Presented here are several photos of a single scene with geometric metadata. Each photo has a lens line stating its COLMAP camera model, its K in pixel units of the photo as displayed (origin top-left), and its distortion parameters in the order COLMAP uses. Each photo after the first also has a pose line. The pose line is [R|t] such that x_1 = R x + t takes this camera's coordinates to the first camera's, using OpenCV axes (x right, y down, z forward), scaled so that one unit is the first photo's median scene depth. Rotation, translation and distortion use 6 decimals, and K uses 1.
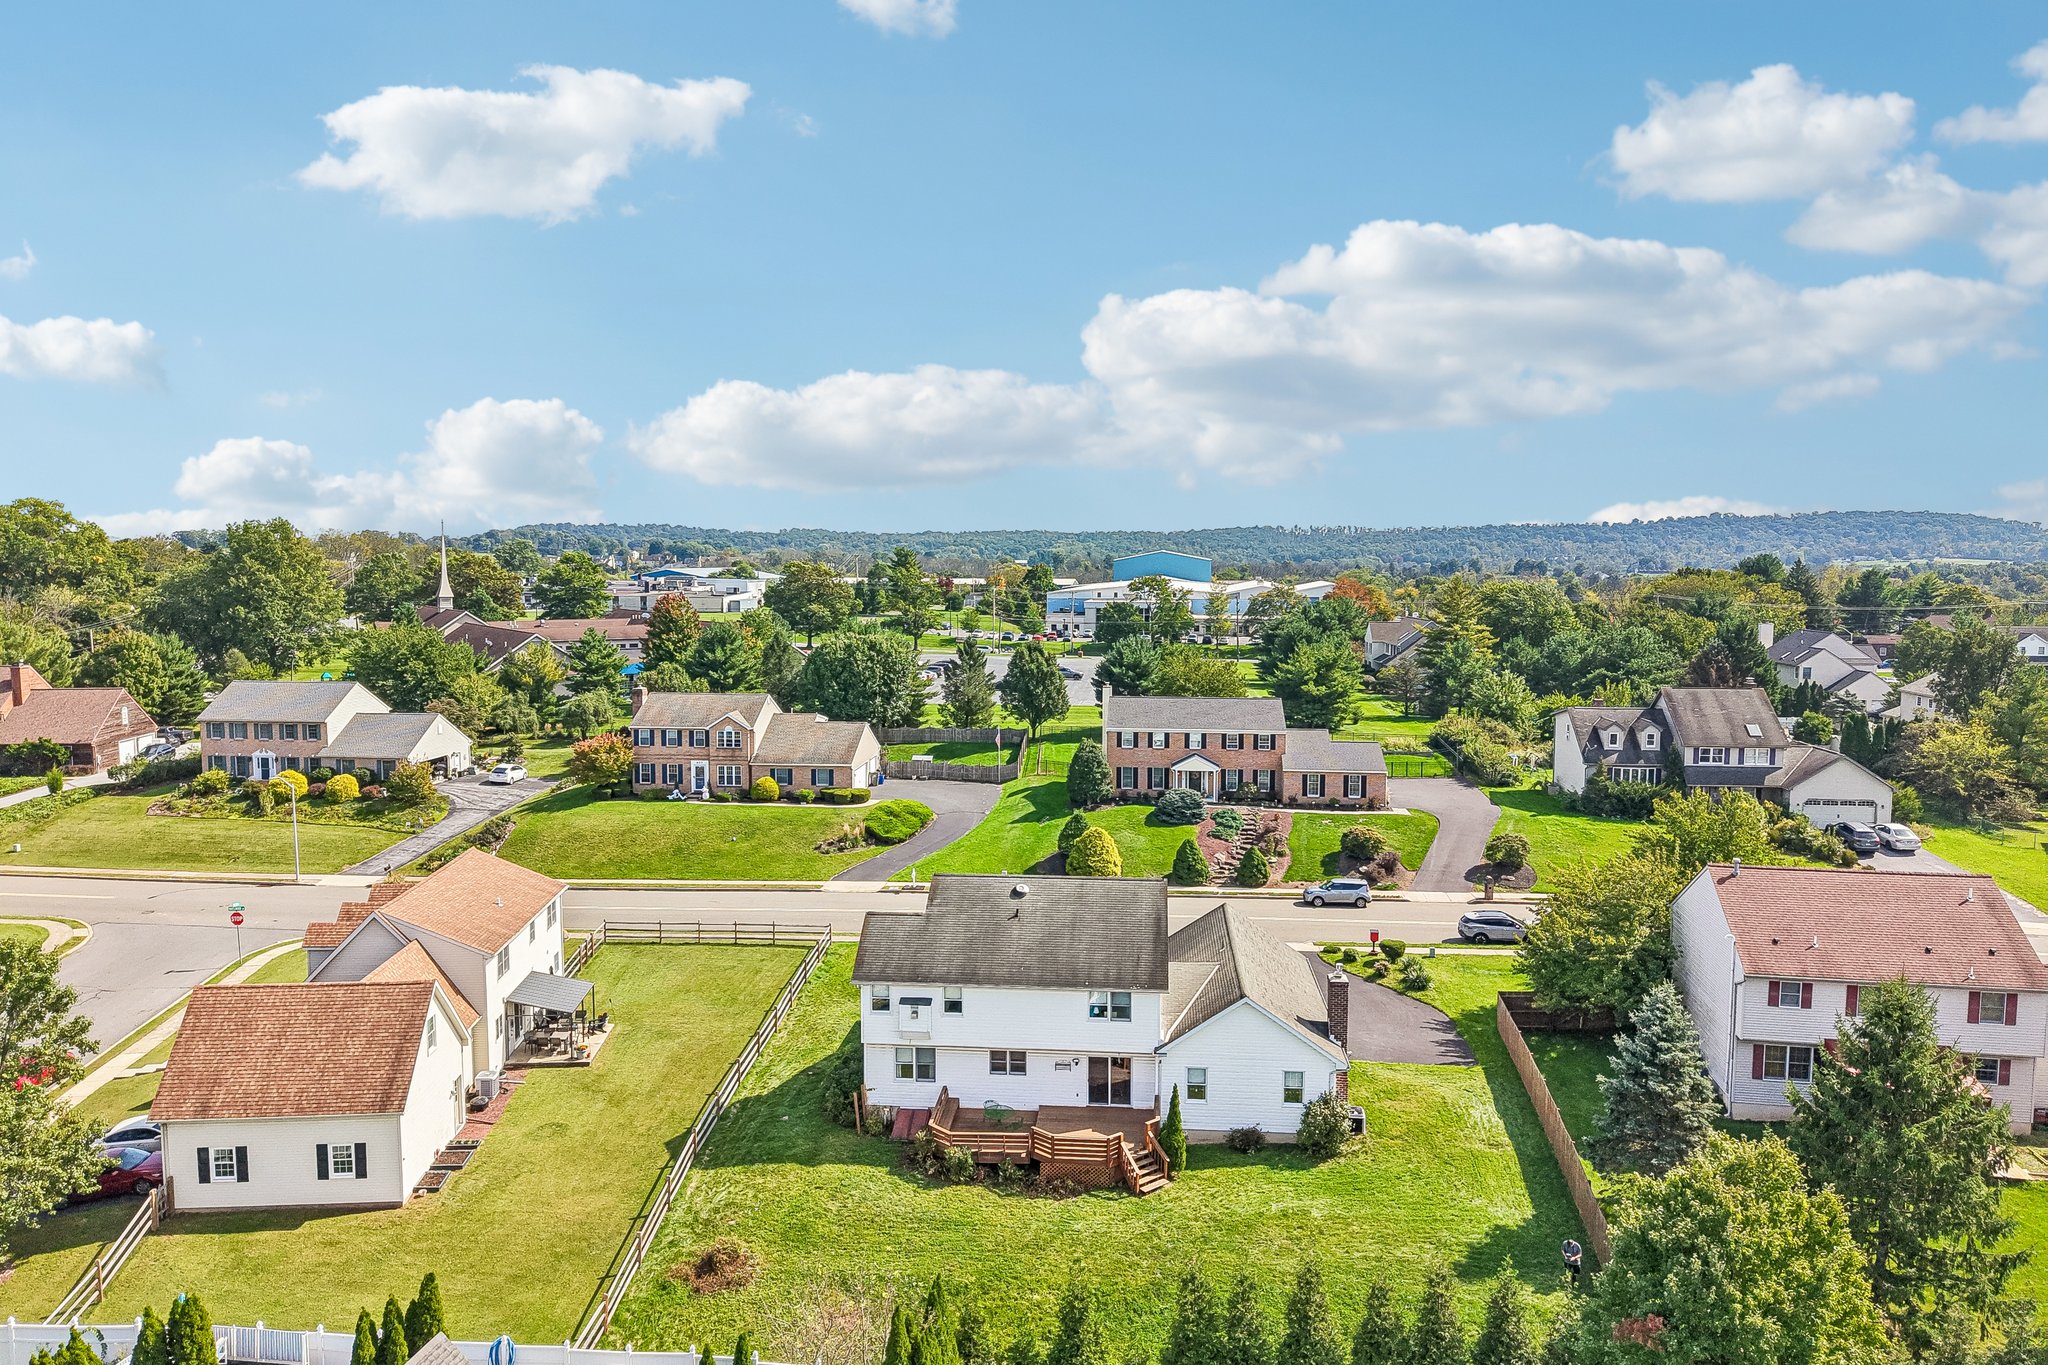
lens RADIAL K [[1352.7, 0, 1019.9], [0, 1352.7, 671.5], [0, 0, 1]] dist [0.067296, -0.098790]
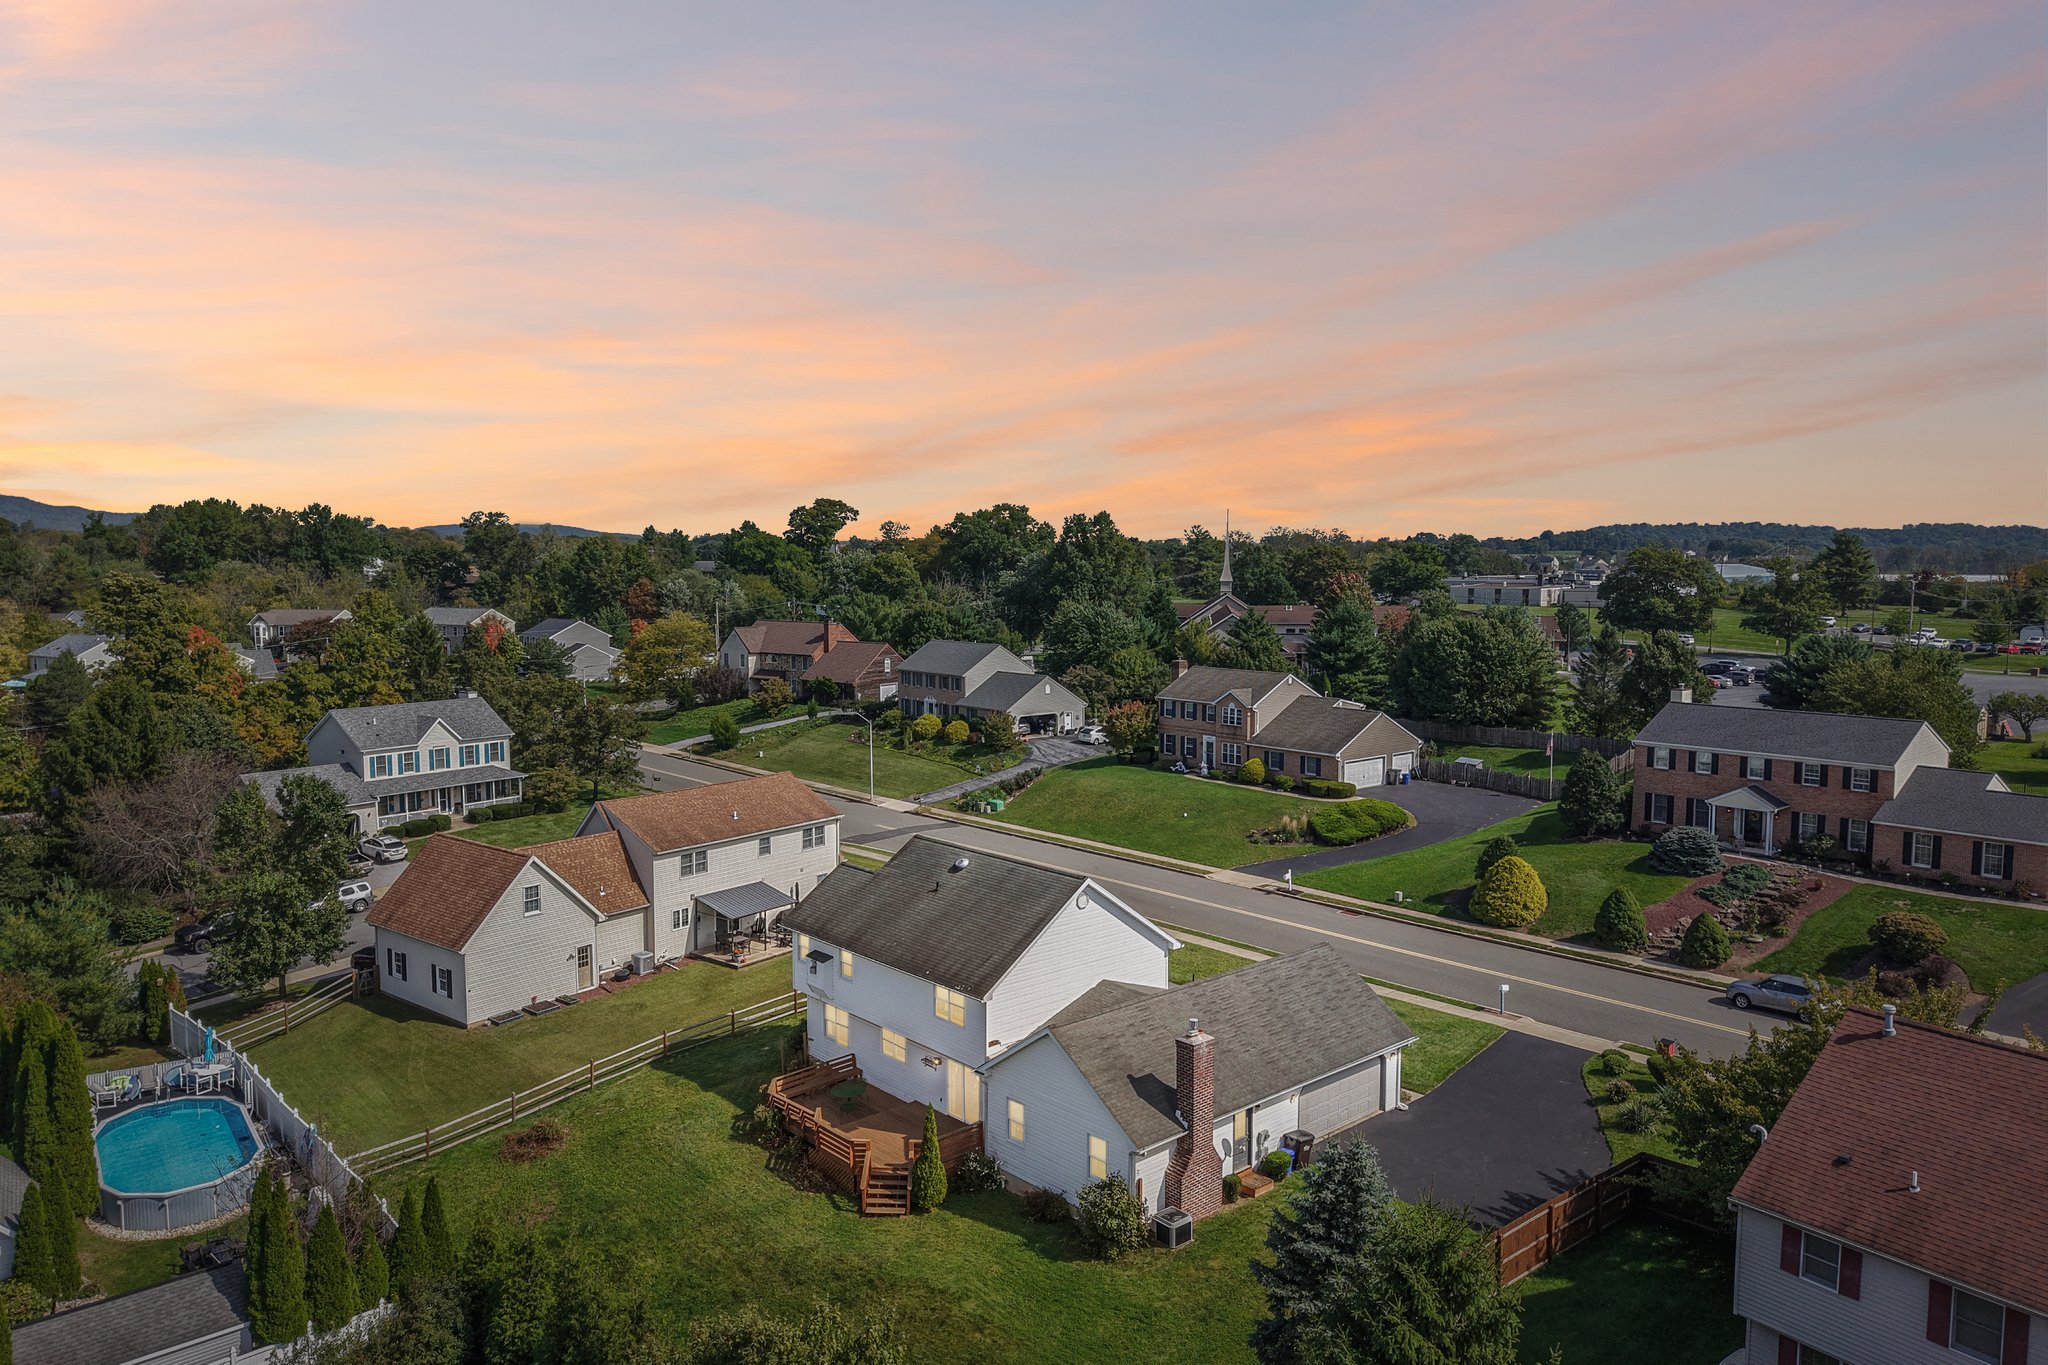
lens RADIAL K [[1352.9, 0, 1031.4], [0, 1352.9, 683.2], [0, 0, 1]] dist [0.035376, -0.049488]
pose [[0.736777, 0.061626, -0.673322, 0.379093], [-0.057965, 0.997928, 0.027907, 0.008700], [0.673647, 0.018468, 0.738823, 0.223222]]
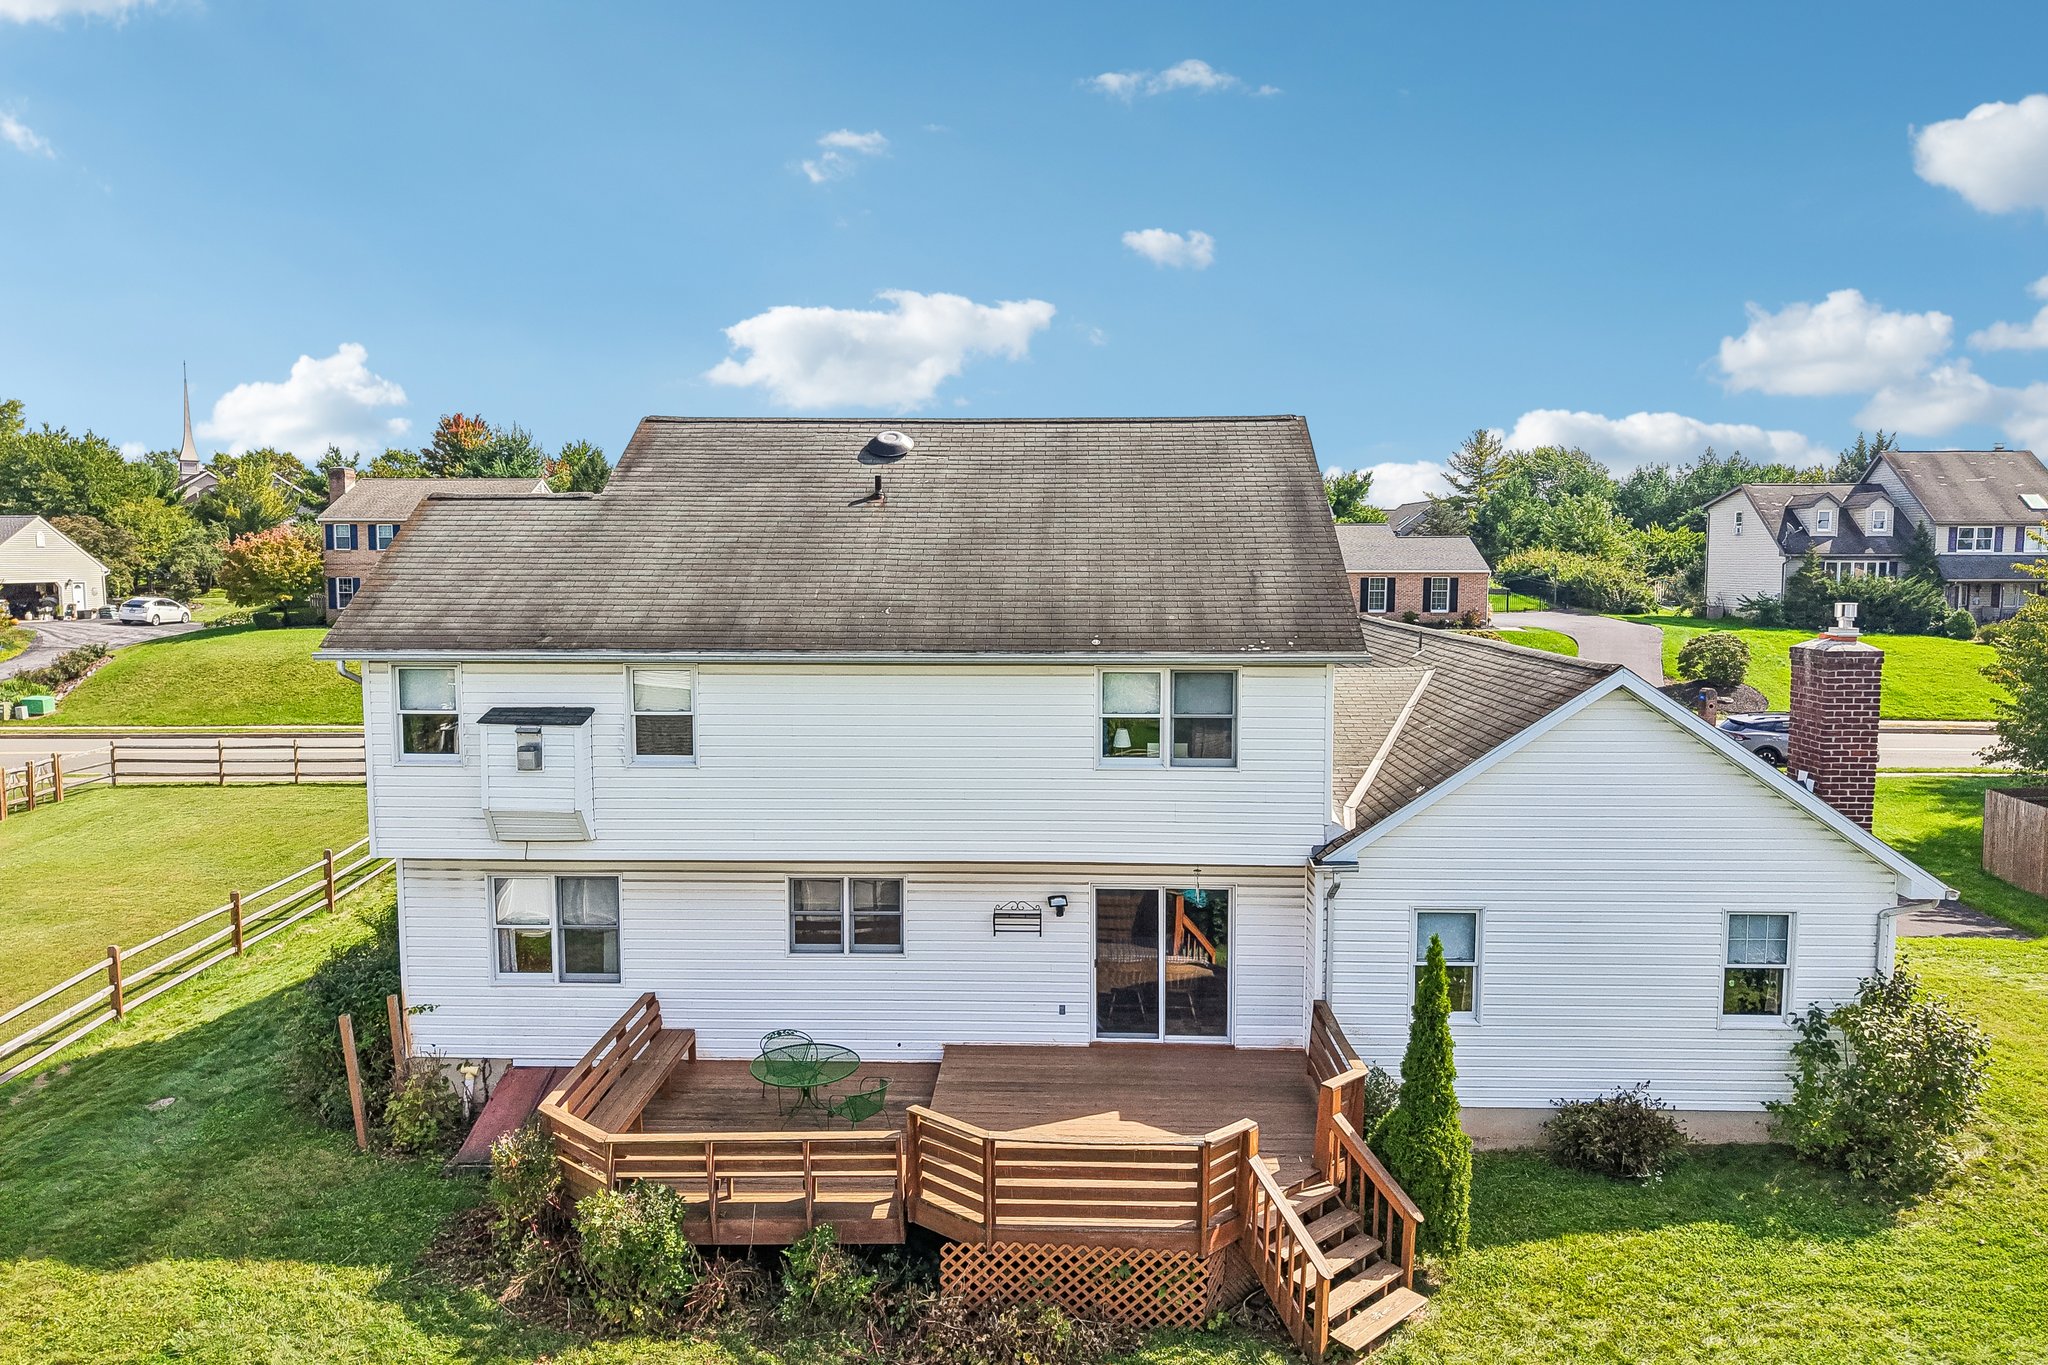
lens RADIAL K [[1366.7, 0, 1020.3], [0, 1366.7, 683.4], [0, 0, 1]] dist [0.033798, -0.030586]
pose [[0.998468, -0.005885, 0.055014, 0.008680], [0.005346, 0.999936, 0.009939, 0.132804], [-0.055069, -0.009630, 0.998436, 0.390246]]
